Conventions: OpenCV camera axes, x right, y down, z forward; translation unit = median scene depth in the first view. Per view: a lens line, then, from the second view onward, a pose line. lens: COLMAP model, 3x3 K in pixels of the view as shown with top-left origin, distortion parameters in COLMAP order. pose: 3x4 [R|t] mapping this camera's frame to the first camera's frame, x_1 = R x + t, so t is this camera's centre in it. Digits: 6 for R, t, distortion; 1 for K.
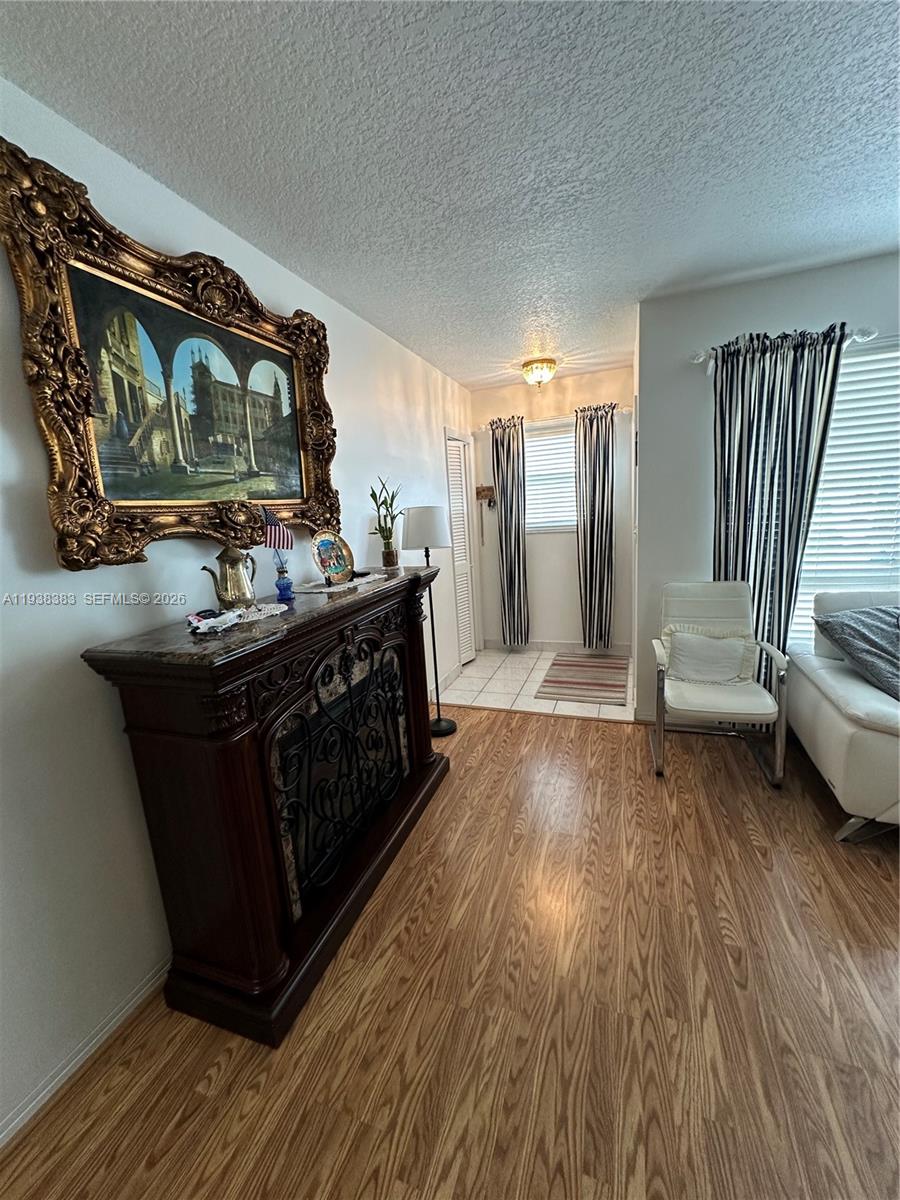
lens RADIAL K [[480.4, 0, 455.5], [0, 480.4, 594.6], [0, 0, 1]] dist [-0.000153, 0.000023]
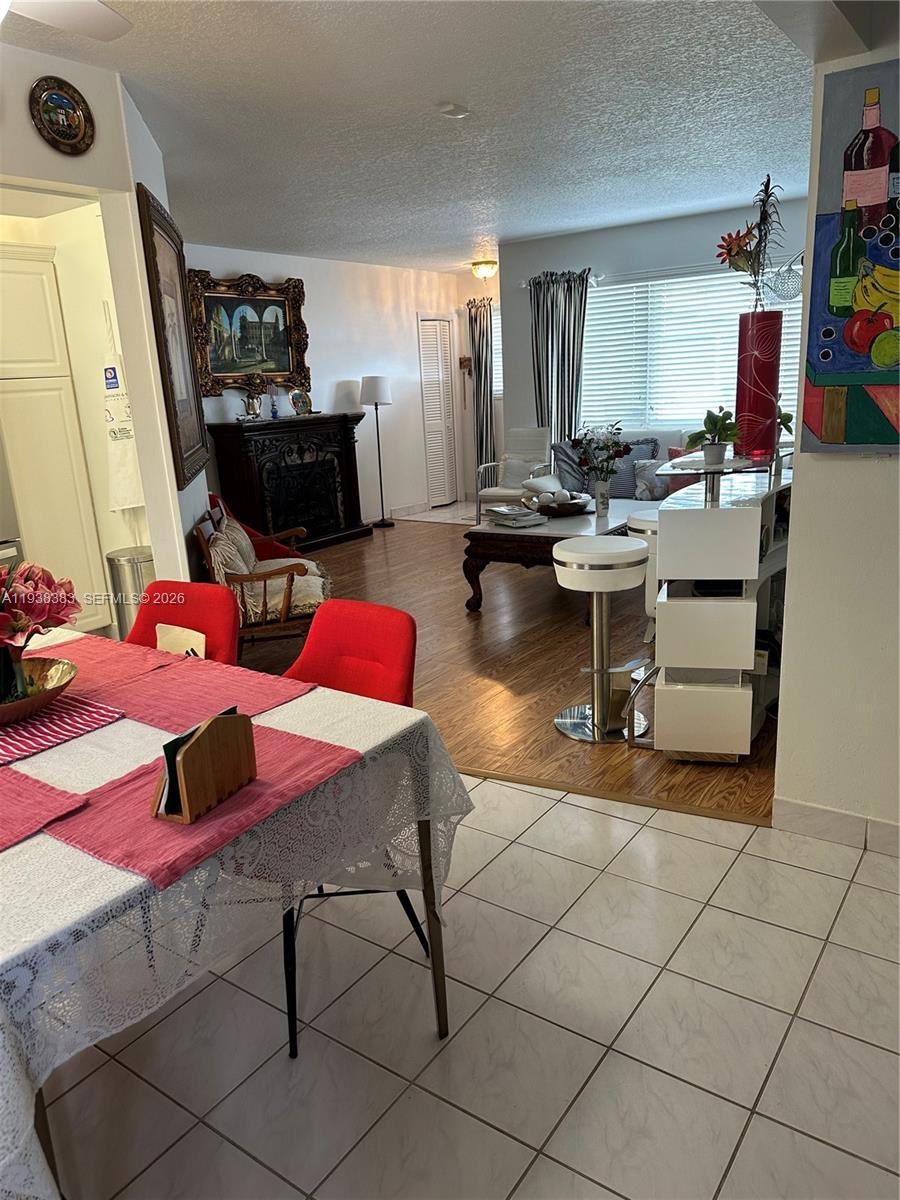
lens RADIAL K [[831.1, 0, 450.0], [0, 831.1, 600.0], [0, 0, 1]] dist [0.054409, -0.004433]
pose [[0.966370, 0.079455, -0.244575, 1.418090], [-0.056200, 0.993334, 0.100643, 0.401510], [0.250941, -0.083513, 0.964393, -2.561460]]
